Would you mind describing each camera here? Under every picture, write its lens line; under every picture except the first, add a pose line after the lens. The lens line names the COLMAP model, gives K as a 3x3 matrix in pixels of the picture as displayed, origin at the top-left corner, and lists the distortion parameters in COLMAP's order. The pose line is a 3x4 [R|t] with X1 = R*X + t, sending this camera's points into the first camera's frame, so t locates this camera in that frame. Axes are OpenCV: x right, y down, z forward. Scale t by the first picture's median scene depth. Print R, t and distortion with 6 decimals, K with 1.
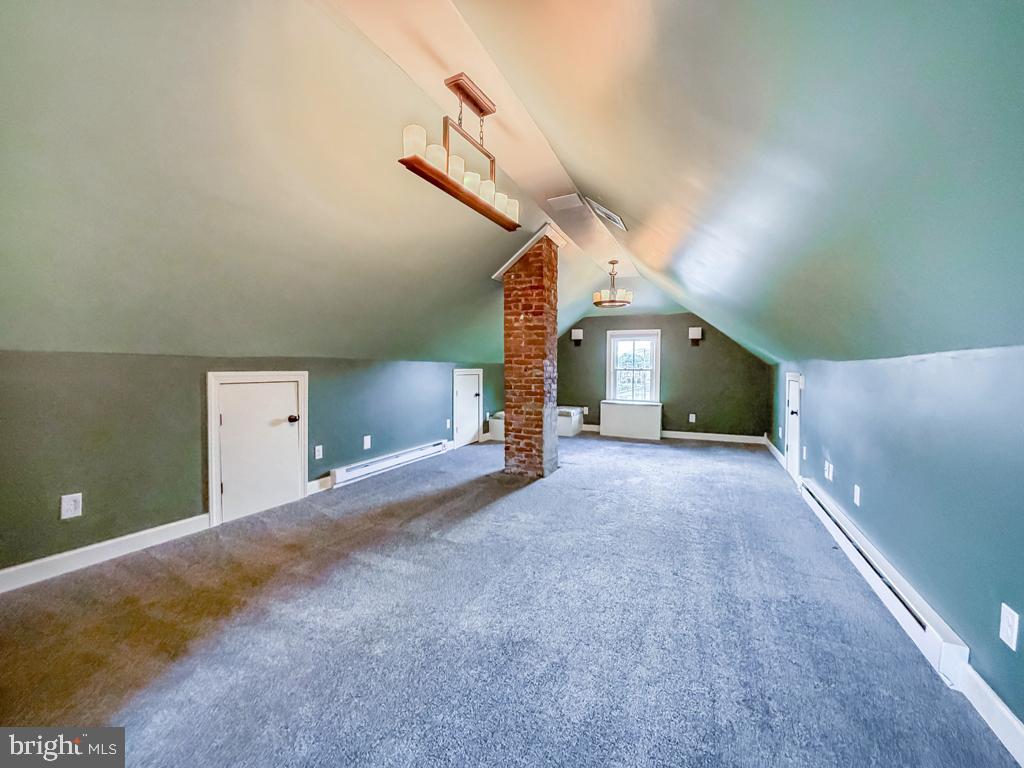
lens RADIAL K [[407.2, 0, 512.0], [0, 407.2, 384.0], [0, 0, 1]] dist [0.000330, 0.000192]
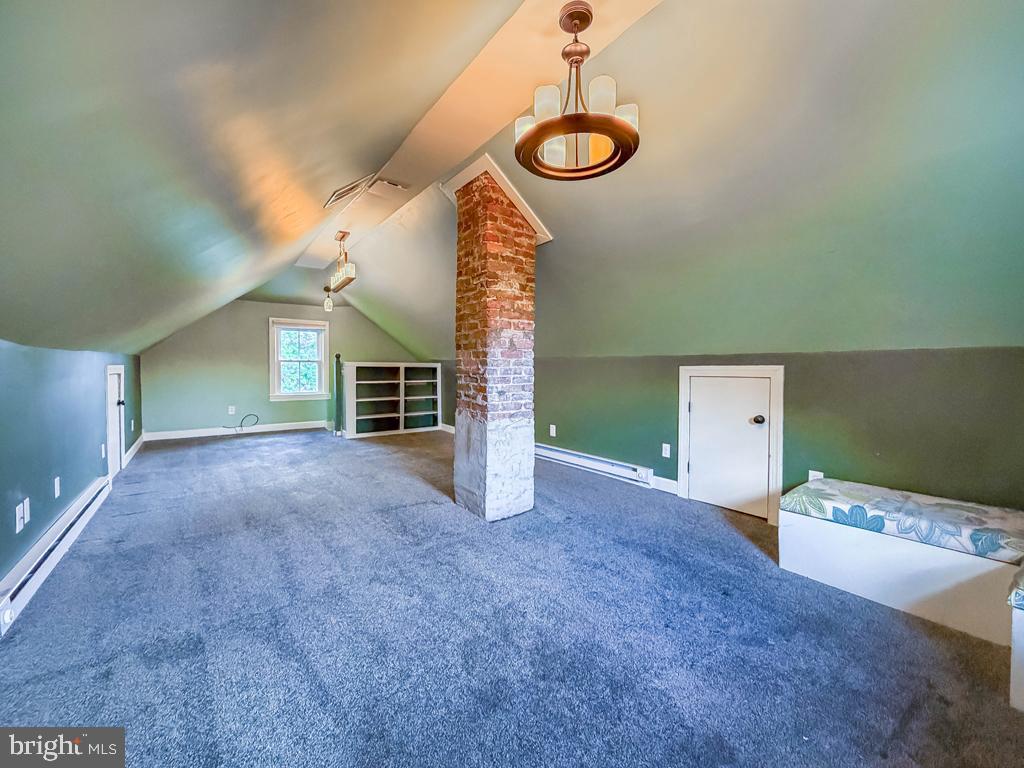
lens RADIAL K [[407.2, 0, 512.0], [0, 407.2, 384.0], [0, 0, 1]] dist [0.000330, 0.000192]
pose [[-0.477619, 0.048188, -0.877245, 0.522228], [-0.025908, 0.997288, 0.068888, -0.045068], [0.878185, 0.055629, -0.475075, 1.096053]]
